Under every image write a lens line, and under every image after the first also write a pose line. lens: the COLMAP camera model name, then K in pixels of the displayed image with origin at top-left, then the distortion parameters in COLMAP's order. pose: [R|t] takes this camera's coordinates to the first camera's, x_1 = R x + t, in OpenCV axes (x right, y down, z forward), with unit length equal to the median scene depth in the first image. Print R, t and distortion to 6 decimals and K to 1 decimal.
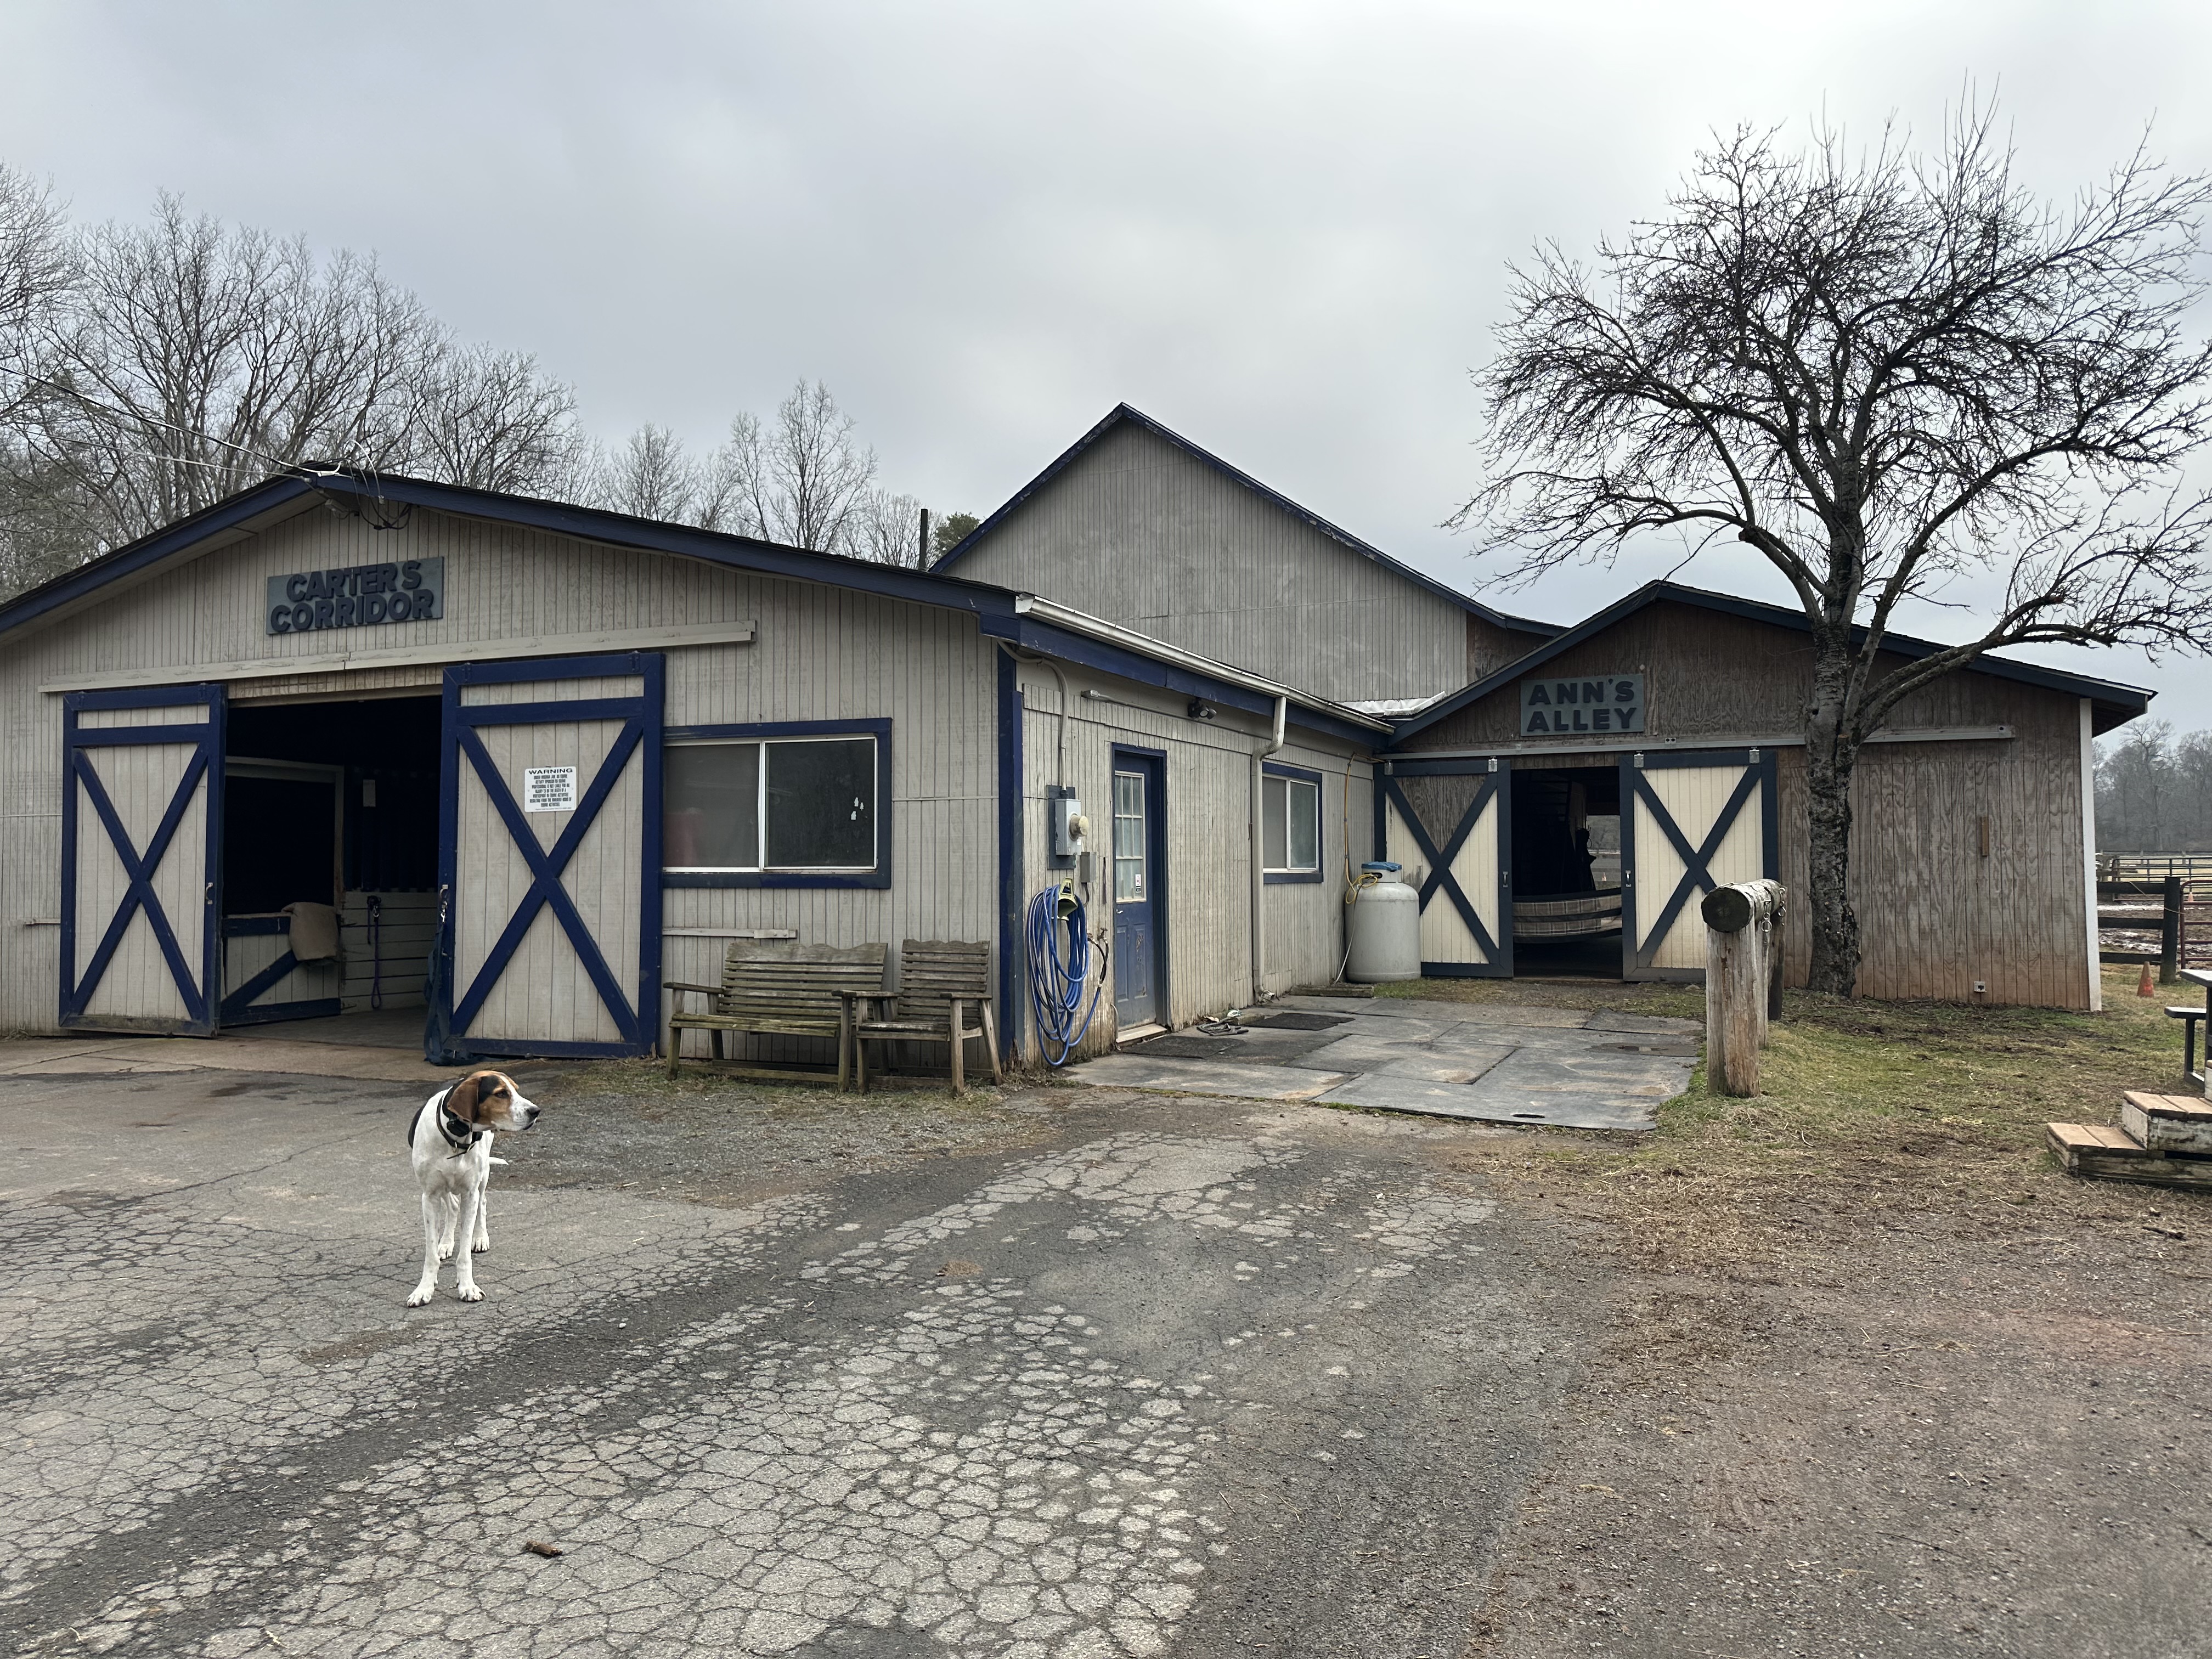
lens RADIAL K [[1565.7, 0, 1108.1], [0, 1565.7, 836.7], [0, 0, 1]] dist [0.040923, -0.041096]
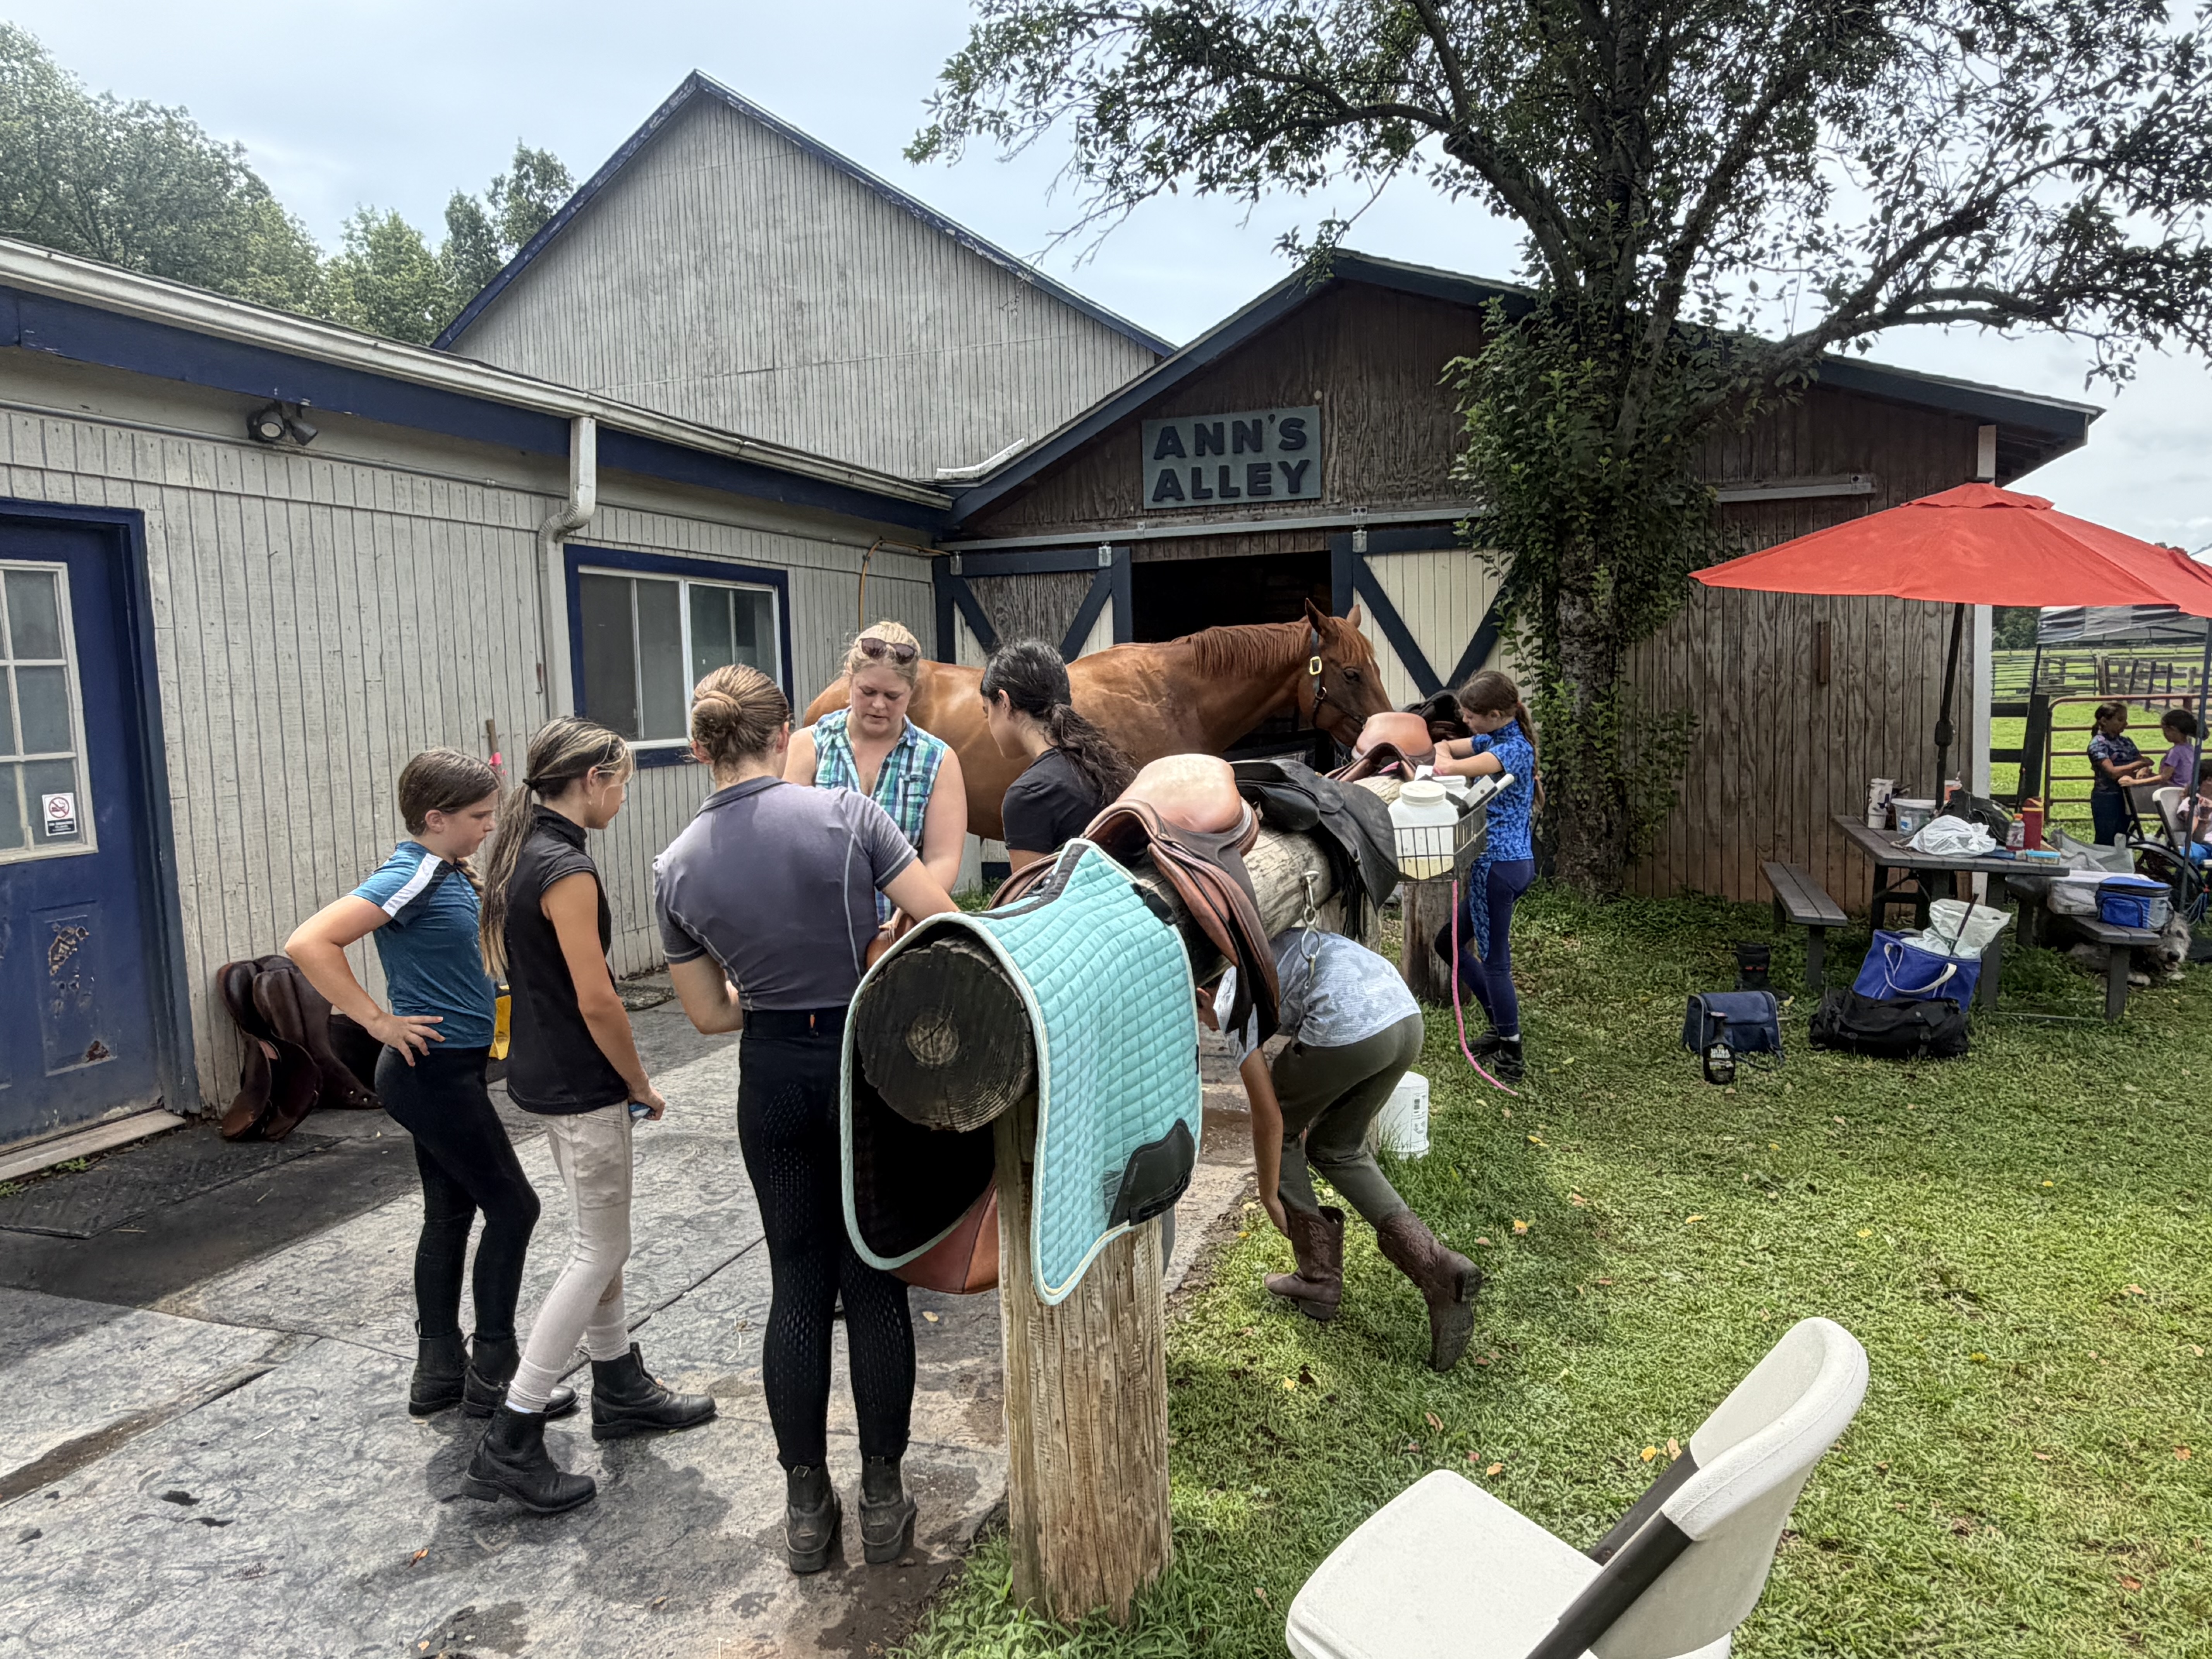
lens RADIAL K [[1475.3, 0, 1114.7], [0, 1475.3, 851.7], [0, 0, 1]] dist [-0.005243, -0.001611]
pose [[0.996095, -0.033189, 0.081809, 0.242028], [0.022187, 0.991015, 0.131900, -0.005940], [-0.085452, -0.129569, 0.987881, 0.472347]]
